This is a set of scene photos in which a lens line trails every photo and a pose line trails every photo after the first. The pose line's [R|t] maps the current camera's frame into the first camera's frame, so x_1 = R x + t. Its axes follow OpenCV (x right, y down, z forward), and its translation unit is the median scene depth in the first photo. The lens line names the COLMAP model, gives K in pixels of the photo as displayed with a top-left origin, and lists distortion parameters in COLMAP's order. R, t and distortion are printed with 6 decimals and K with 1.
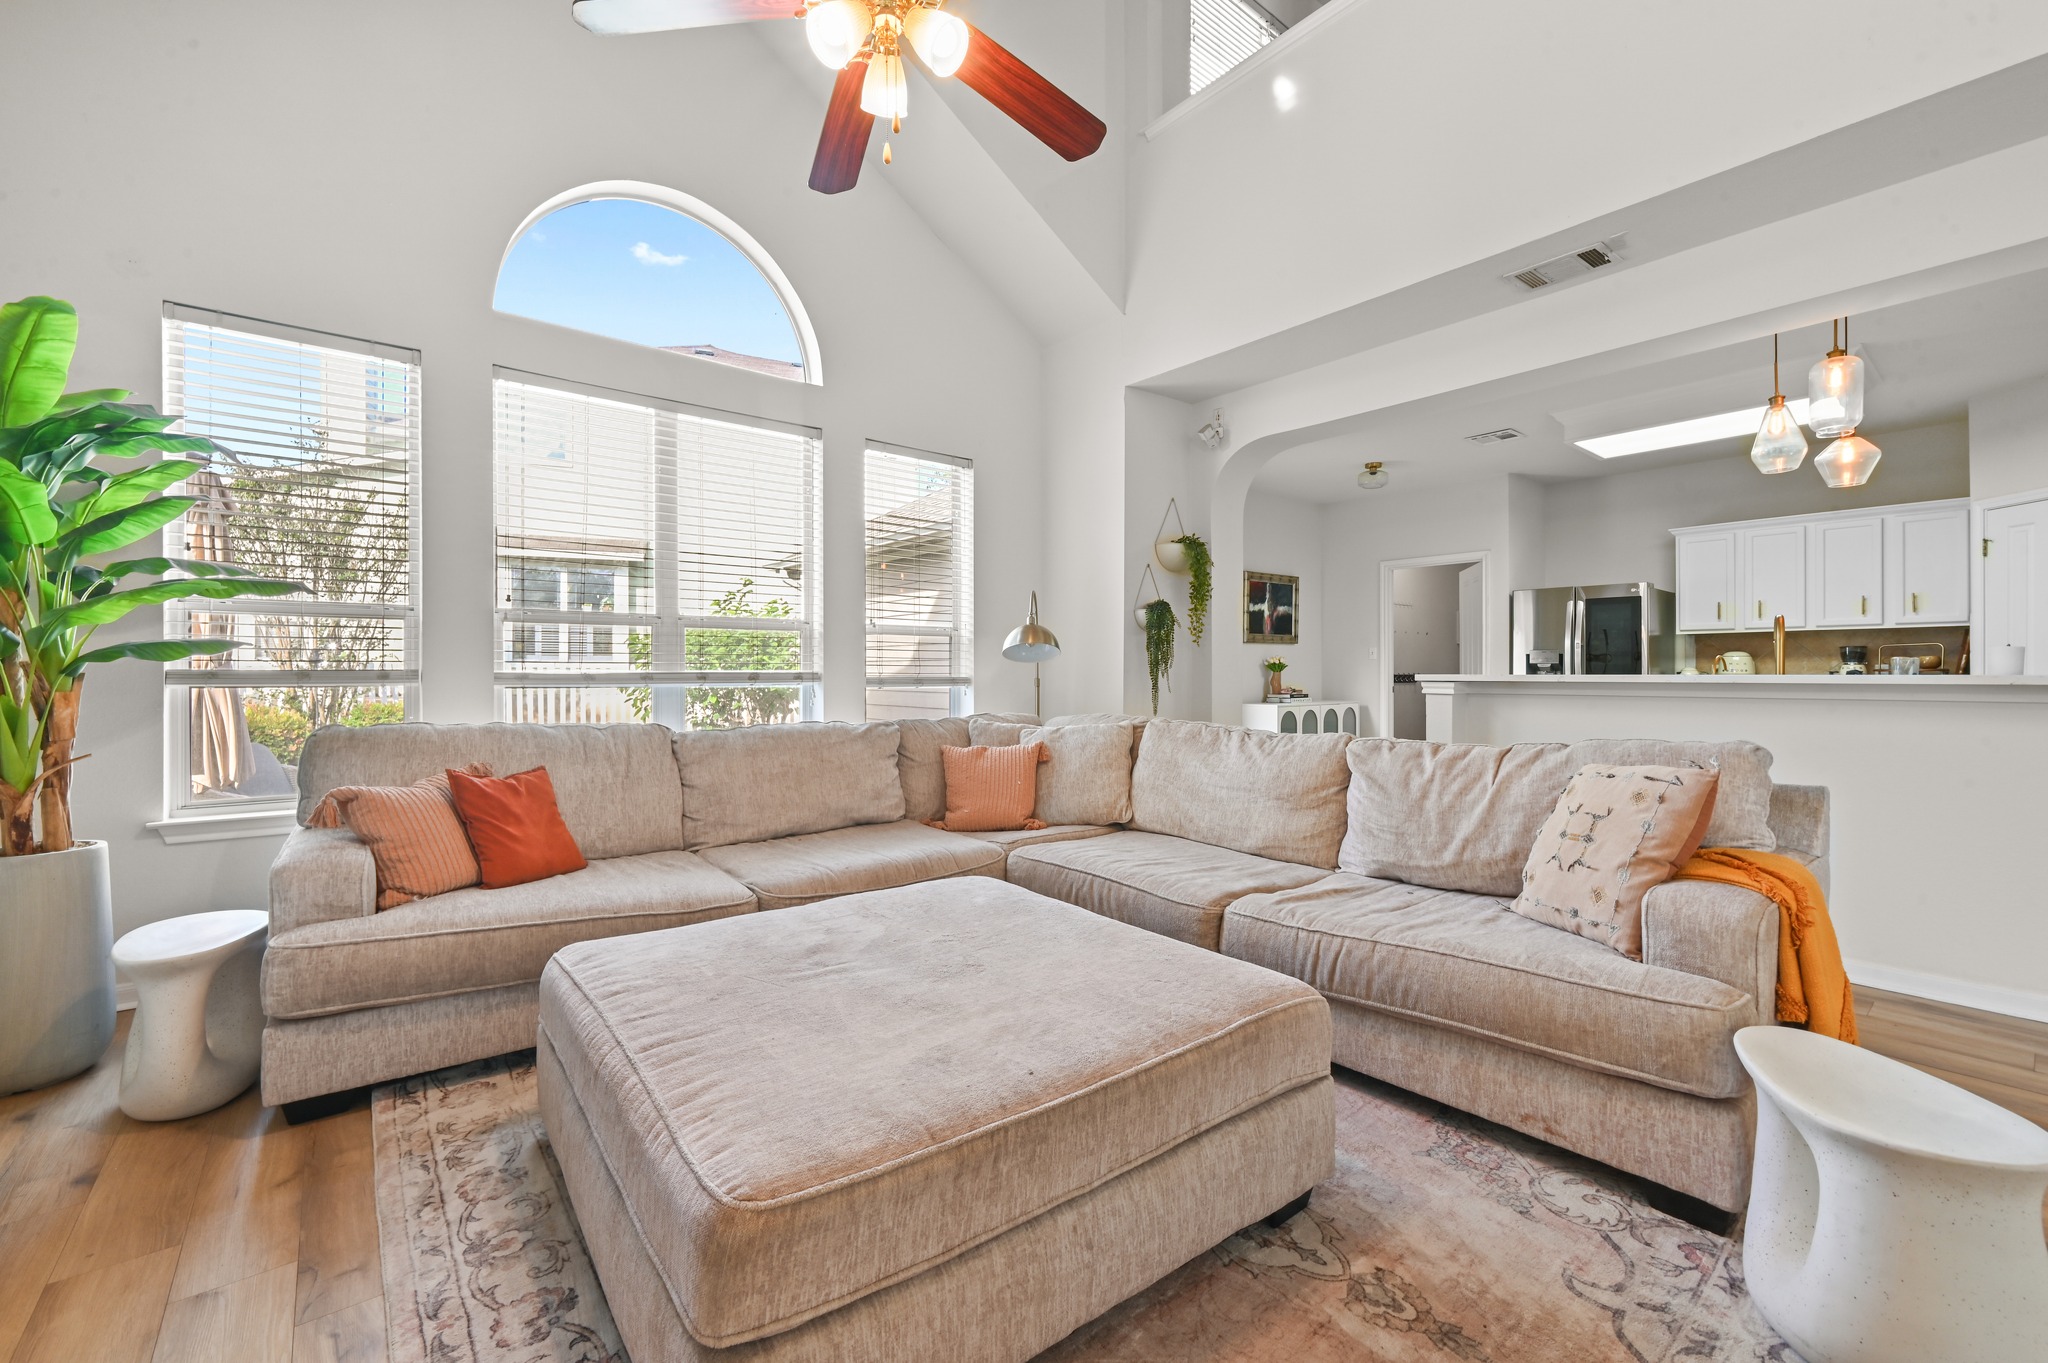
lens RADIAL K [[846.6, 0, 1009.7], [0, 846.6, 682.7], [0, 0, 1]] dist [-0.000742, -0.000032]
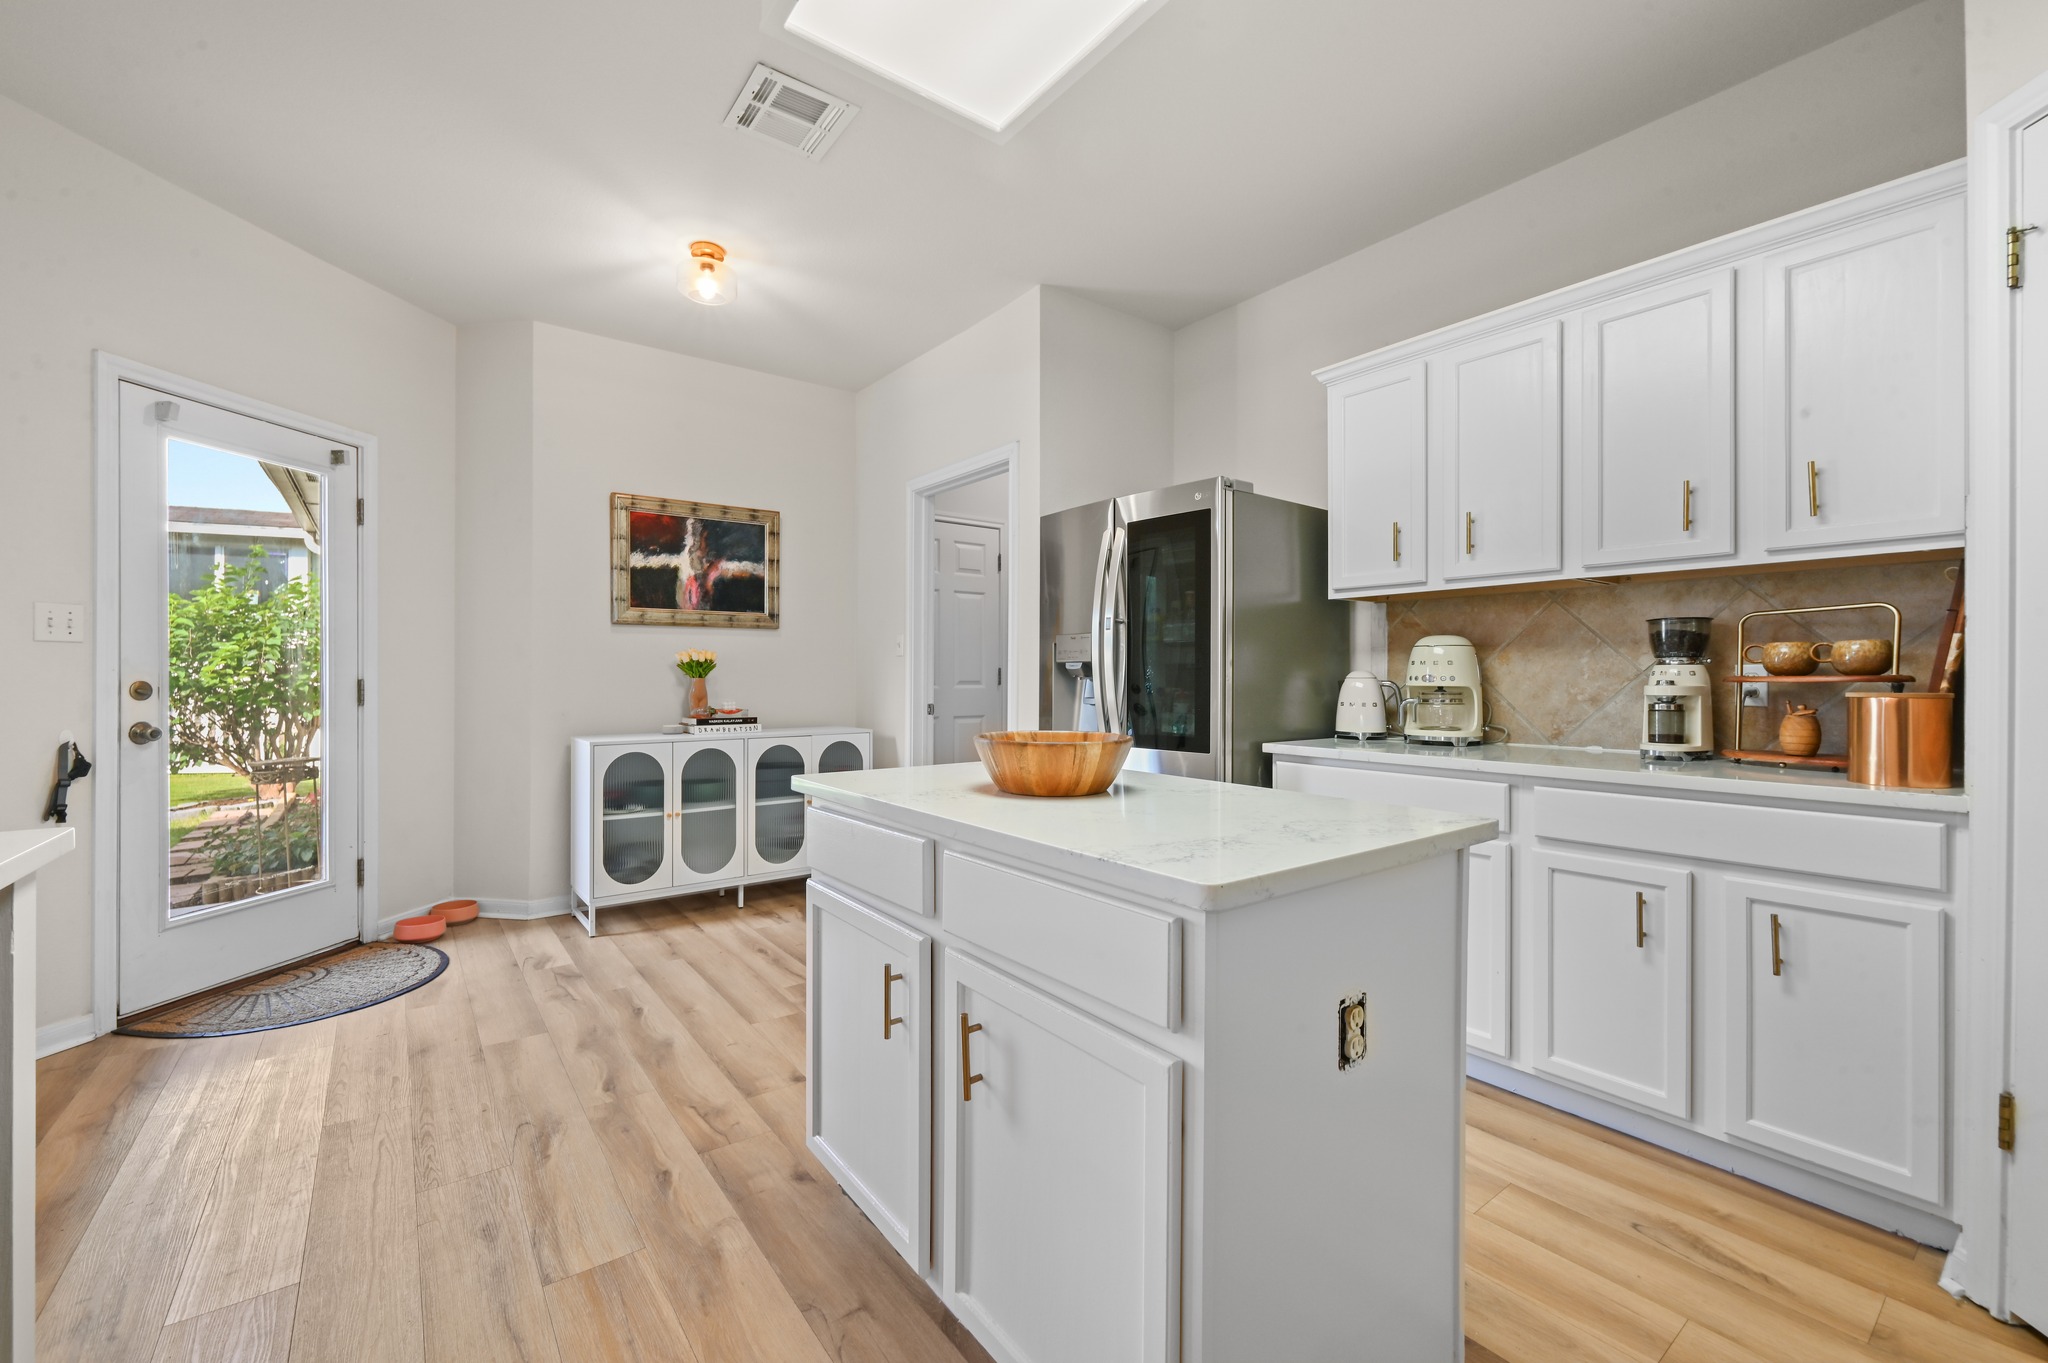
lens RADIAL K [[855.9, 0, 1015.5], [0, 855.9, 682.1], [0, 0, 1]] dist [0.002619, 0.000274]
pose [[0.998405, 0.003984, -0.056324, 0.559533], [-0.004348, 0.999970, -0.006355, -0.007725], [0.056297, 0.006589, 0.998392, 0.460661]]
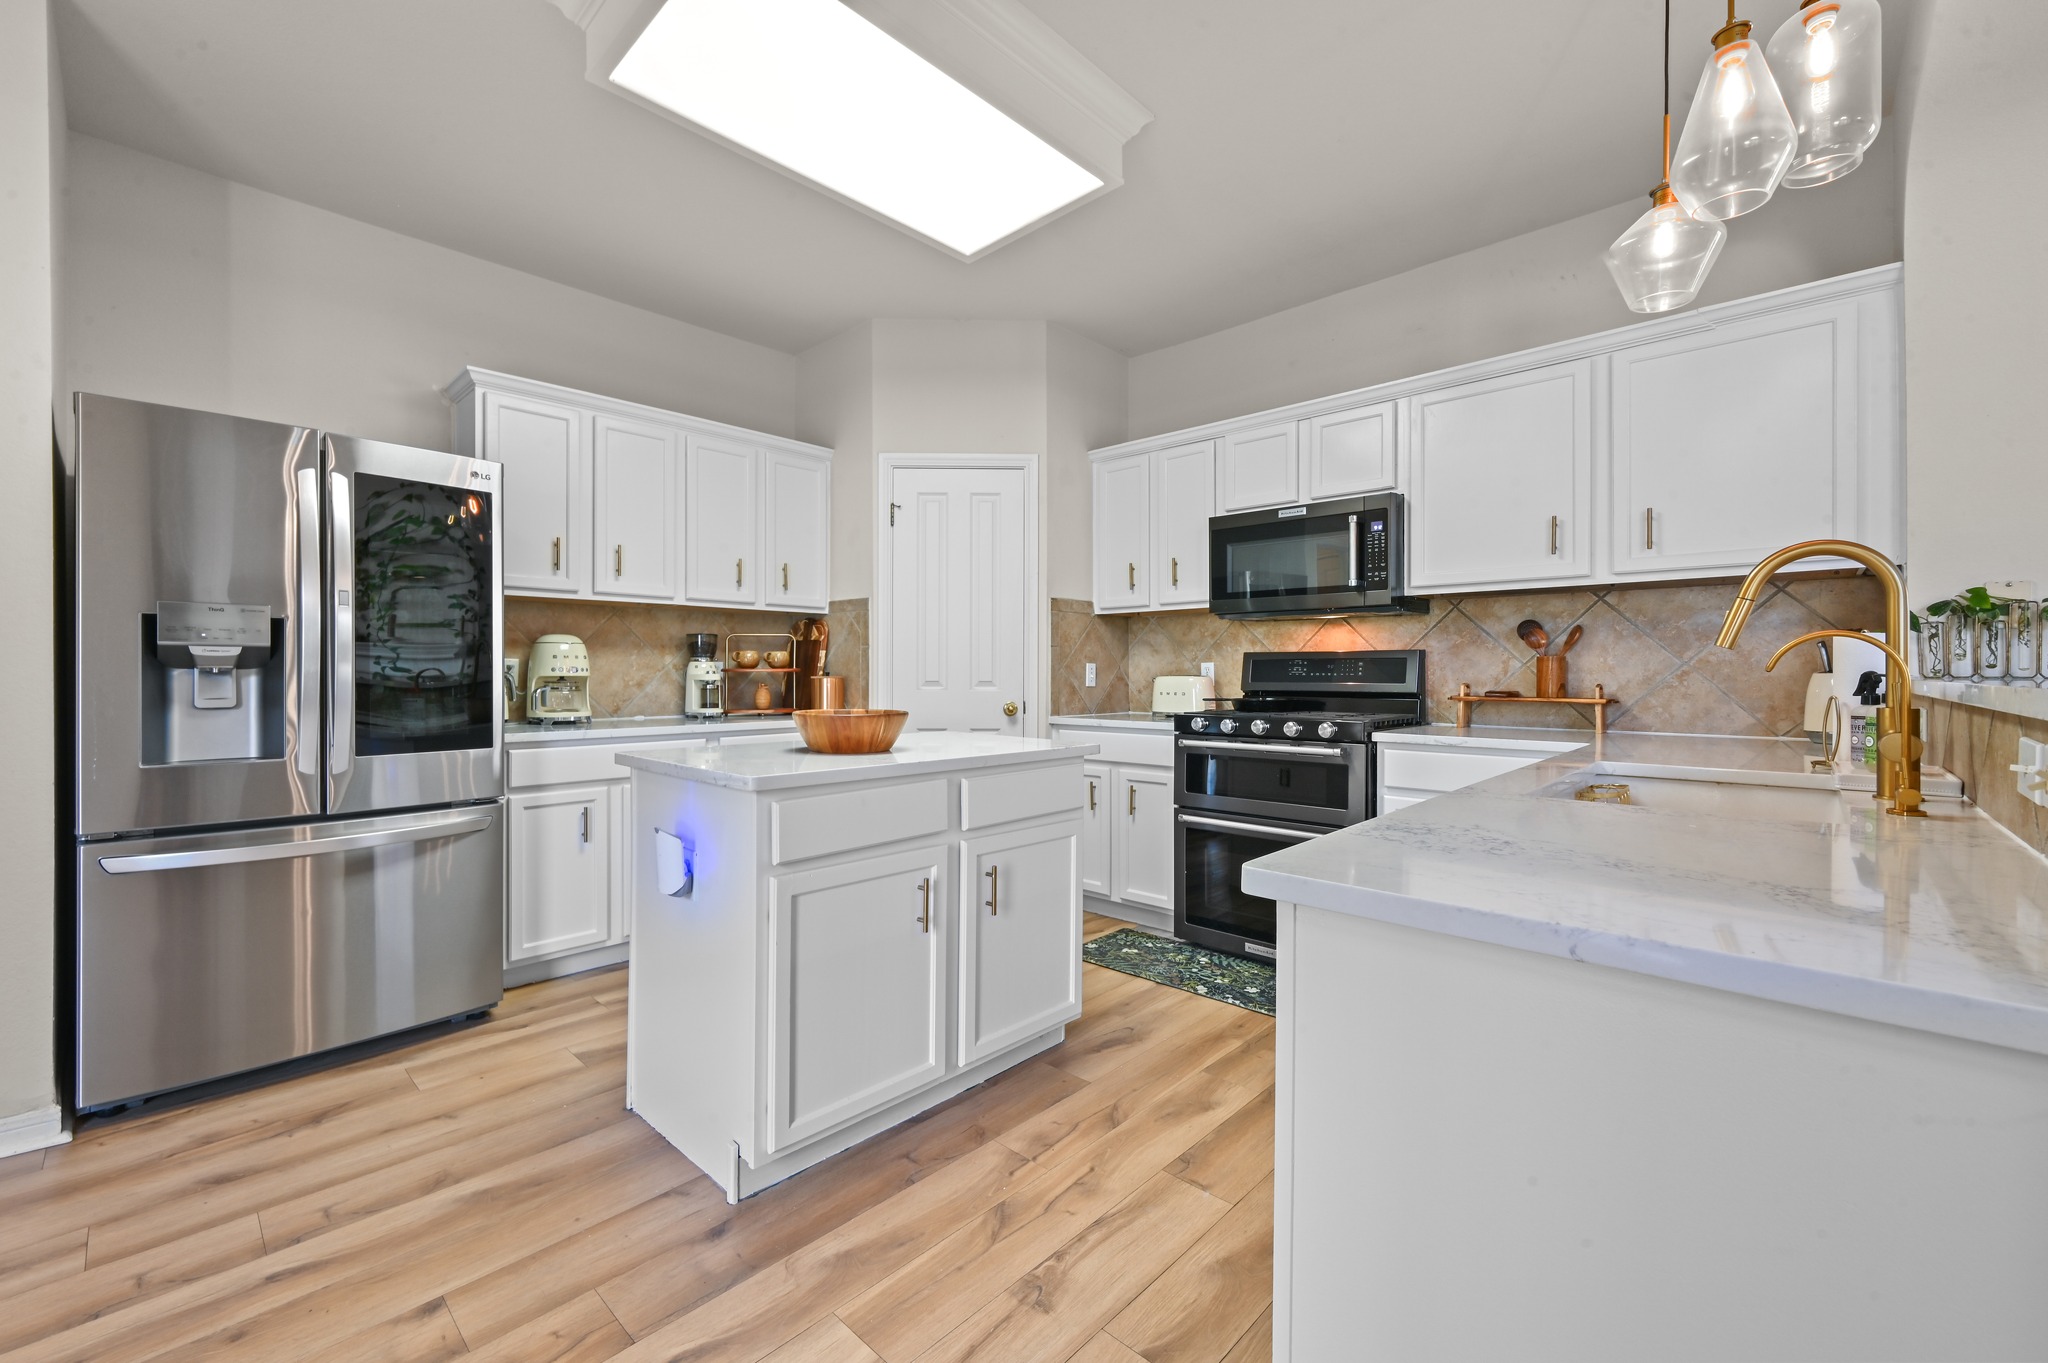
lens RADIAL K [[826.9, 0, 1018.7], [0, 826.9, 674.8], [0, 0, 1]] dist [-0.000633, -0.000094]
pose [[-0.133784, -0.000504, 0.991010, 0.251567], [0.014418, 0.999893, 0.002455, -0.007407], [-0.990906, 0.014617, -0.133762, 0.664610]]
